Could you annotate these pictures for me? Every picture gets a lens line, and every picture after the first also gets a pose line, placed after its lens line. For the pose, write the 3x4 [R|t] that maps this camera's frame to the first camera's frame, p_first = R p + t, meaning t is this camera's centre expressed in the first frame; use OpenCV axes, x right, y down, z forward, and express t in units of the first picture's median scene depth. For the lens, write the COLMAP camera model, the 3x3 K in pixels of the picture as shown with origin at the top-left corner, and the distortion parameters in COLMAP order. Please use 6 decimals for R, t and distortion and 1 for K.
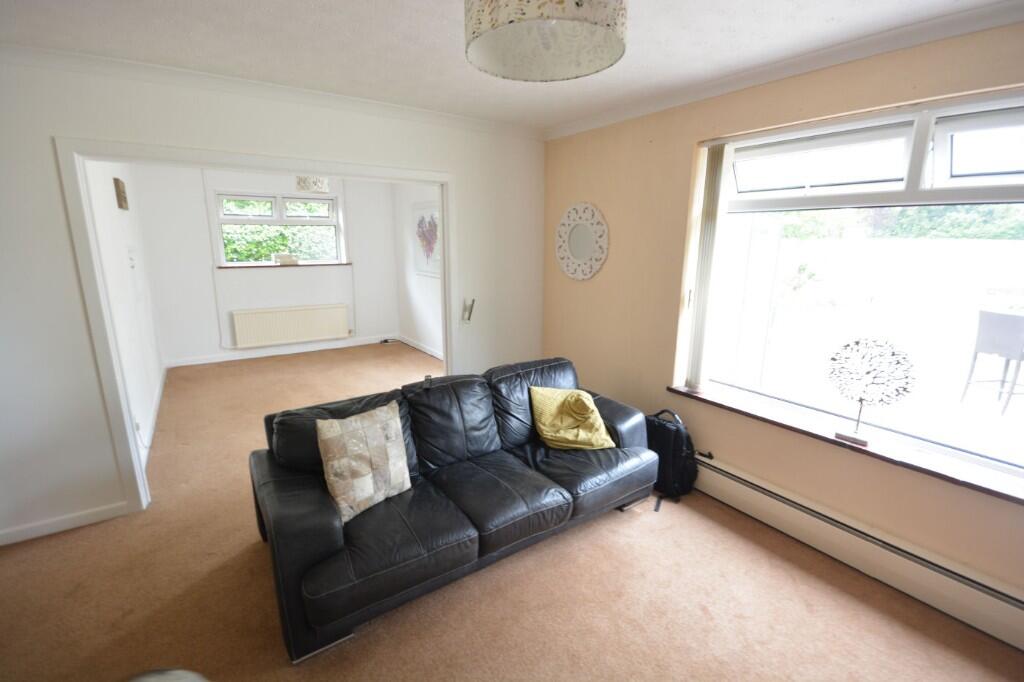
lens RADIAL K [[455.8, 0, 512.0], [0, 455.8, 341.0], [0, 0, 1]] dist [-0.000229, 0.000062]
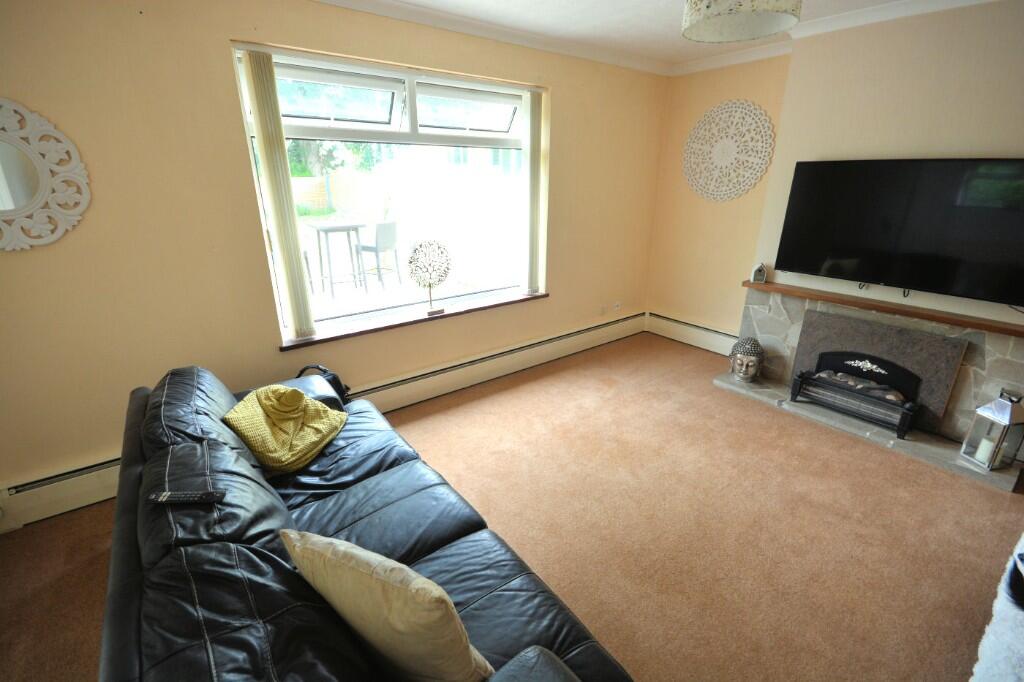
lens RADIAL K [[439.5, 0, 512.0], [0, 439.5, 341.0], [0, 0, 1]] dist [-0.000778, -0.000156]
pose [[-0.041330, -0.355178, 0.933885, -0.358320], [0.224782, 0.907417, 0.355059, -0.085190], [-0.973532, 0.224595, 0.042334, 0.426278]]
